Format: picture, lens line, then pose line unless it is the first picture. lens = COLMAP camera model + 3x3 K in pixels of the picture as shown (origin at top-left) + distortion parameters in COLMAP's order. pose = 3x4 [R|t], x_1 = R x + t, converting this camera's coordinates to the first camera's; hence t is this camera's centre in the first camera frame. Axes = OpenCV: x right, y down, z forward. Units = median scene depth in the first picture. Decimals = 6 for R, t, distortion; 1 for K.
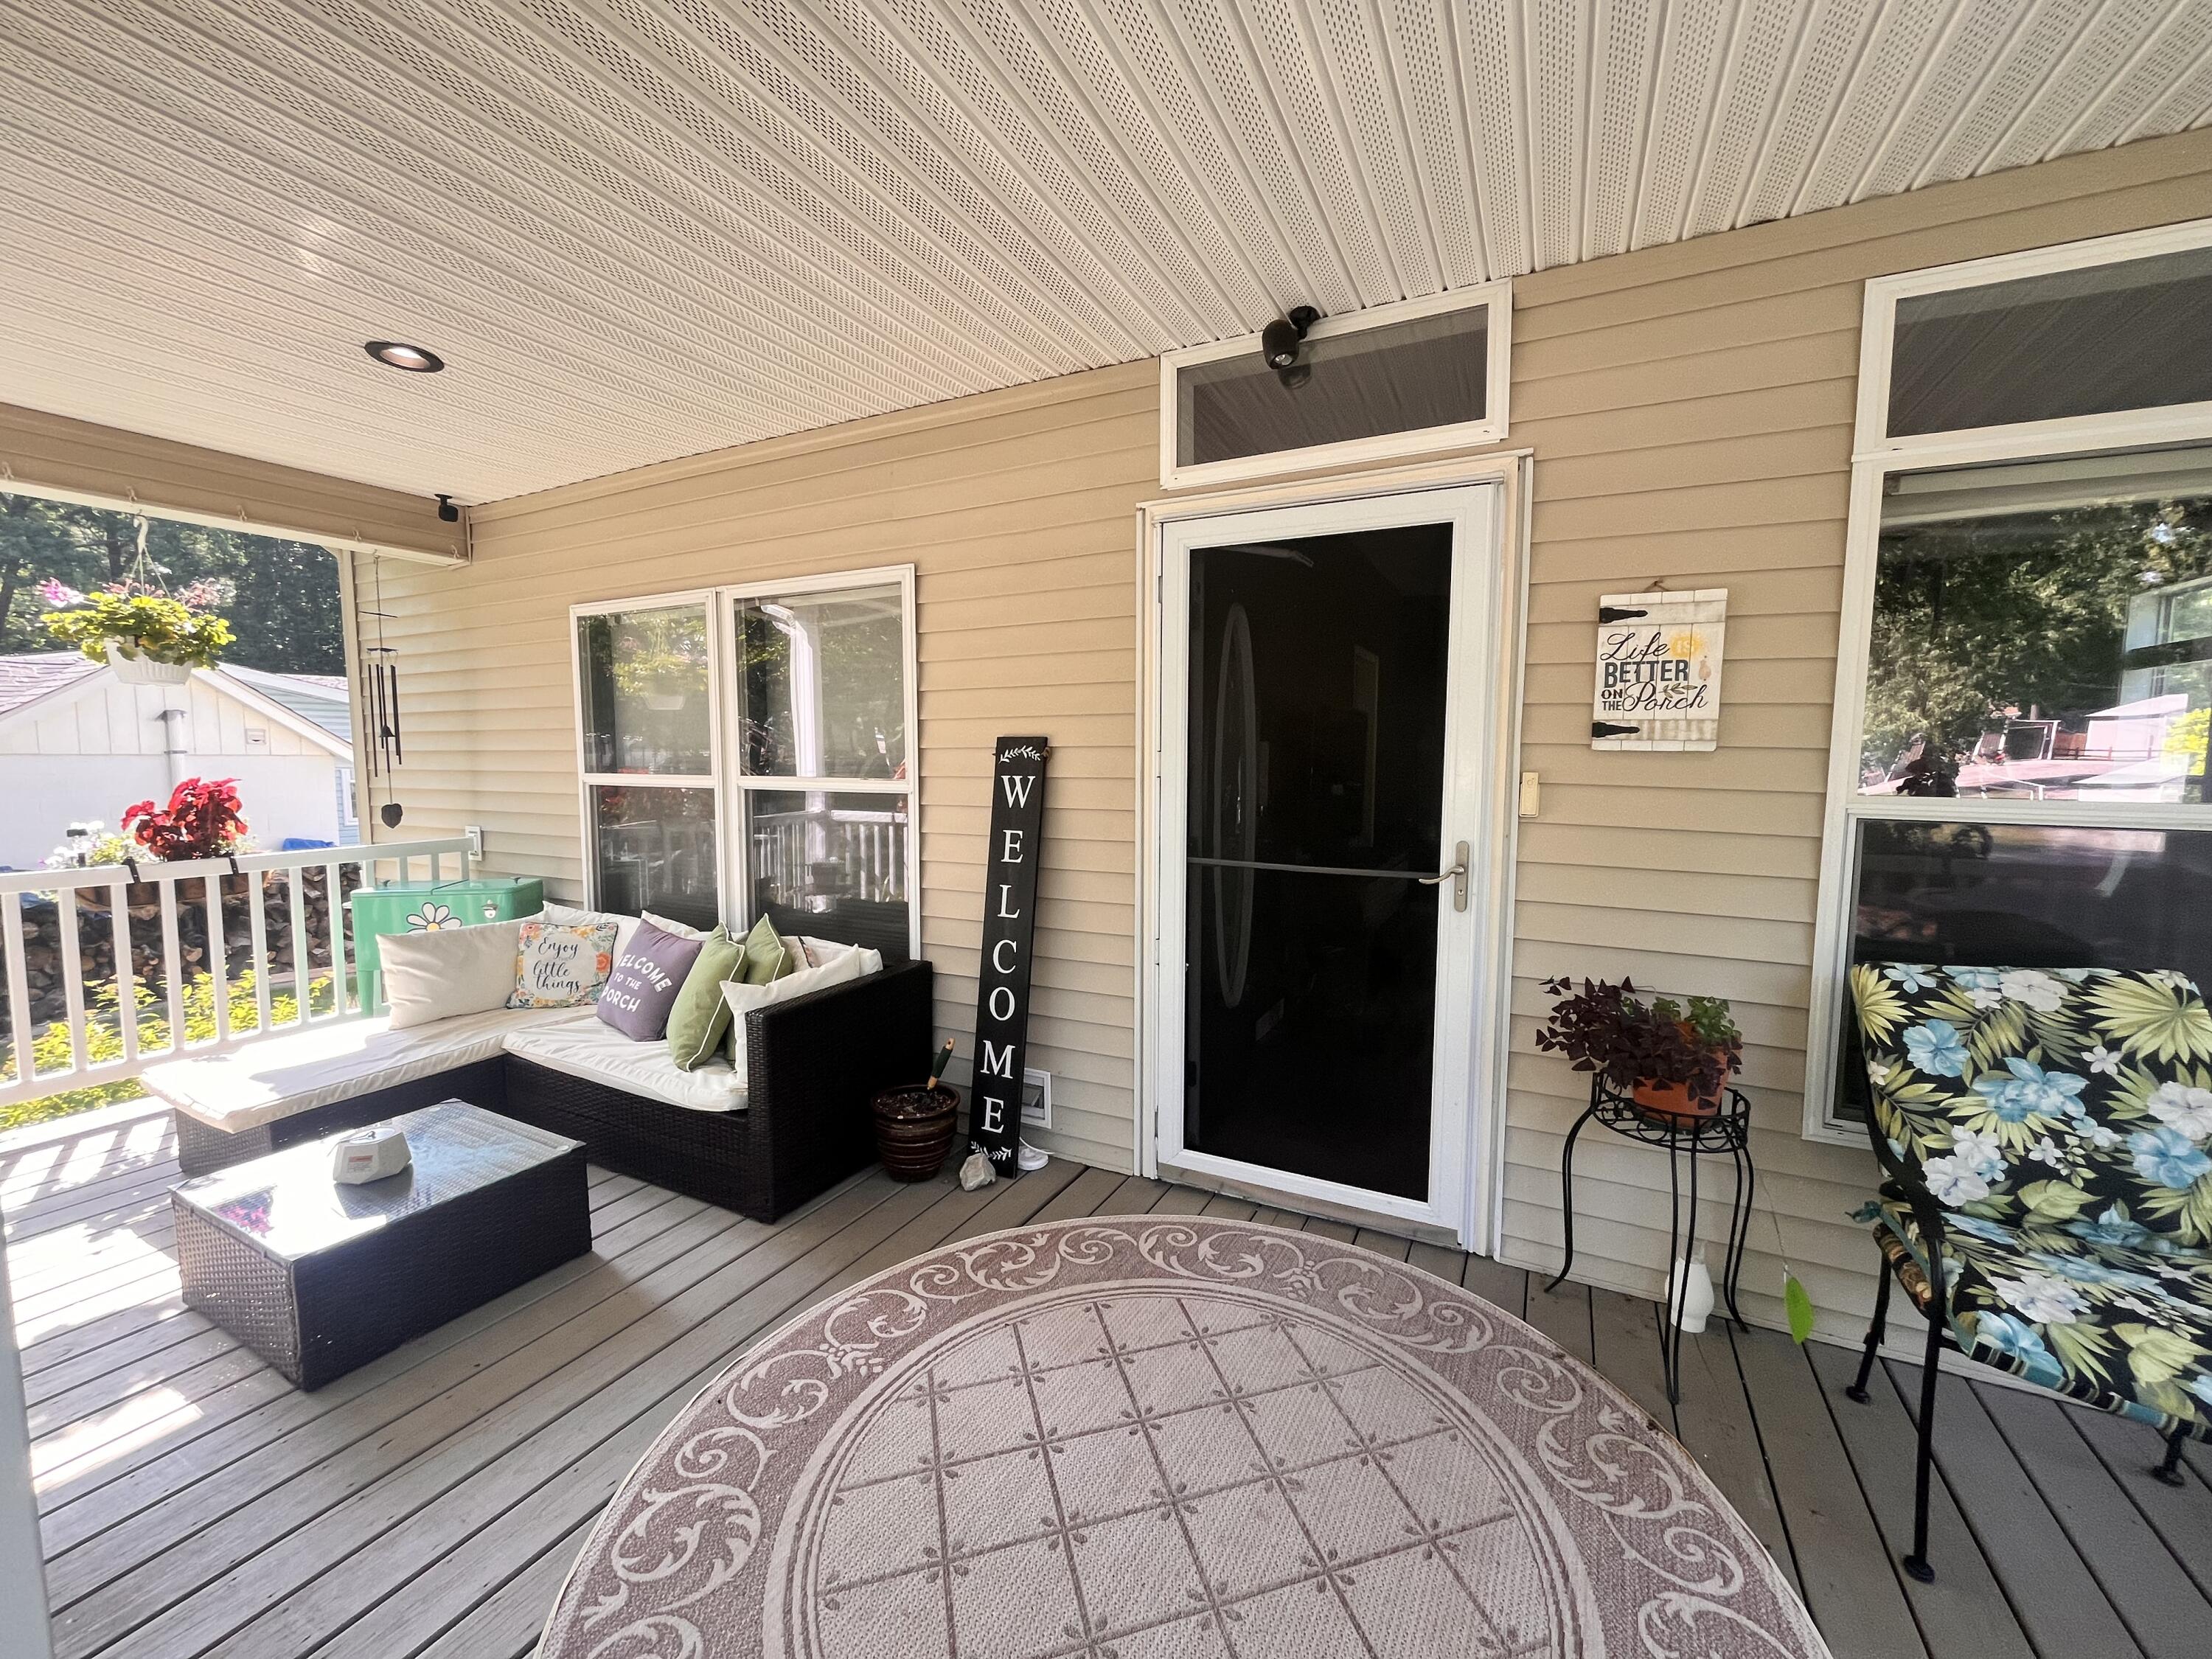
lens RADIAL K [[894.9, 0, 1095.4], [0, 894.9, 829.2], [0, 0, 1]] dist [-0.001252, -0.000109]
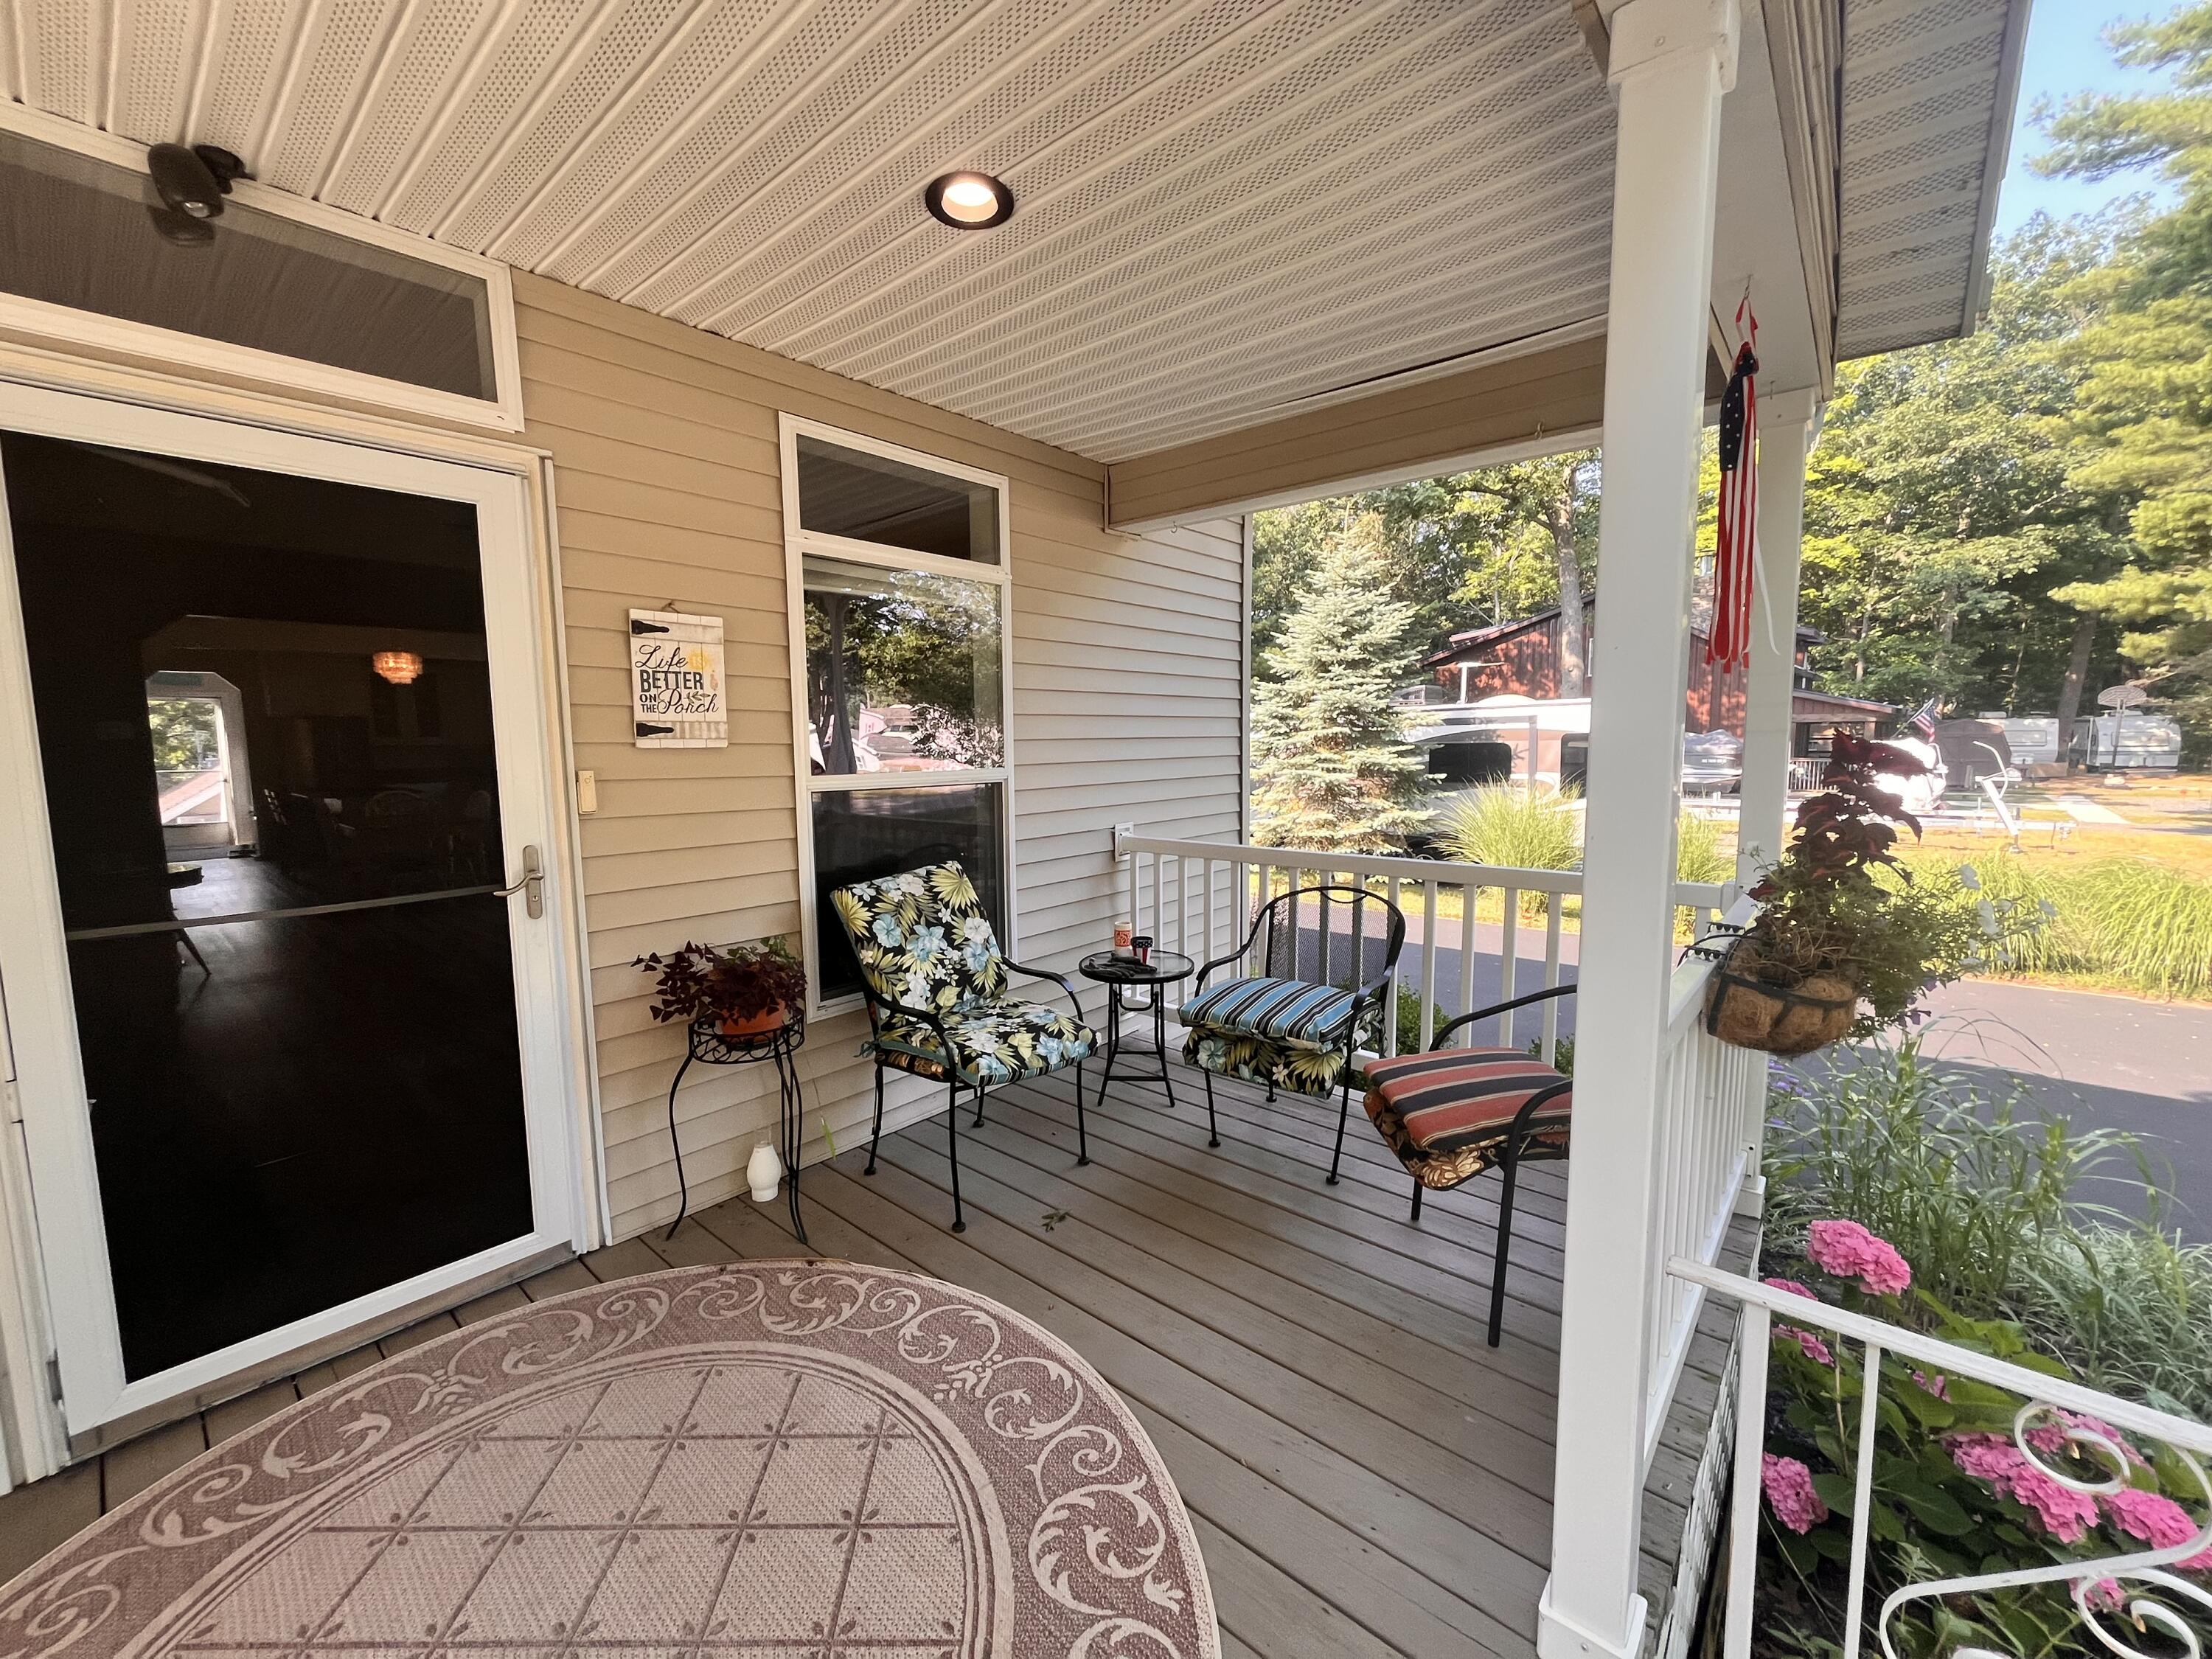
lens RADIAL K [[894.9, 0, 1102.0], [0, 894.9, 829.9], [0, 0, 1]] dist [-0.001252, -0.000109]
pose [[0.236578, -0.109441, 0.965429, -0.411985], [0.096721, 0.991353, 0.088678, -0.032253], [-0.966786, 0.072398, 0.245117, 0.189829]]
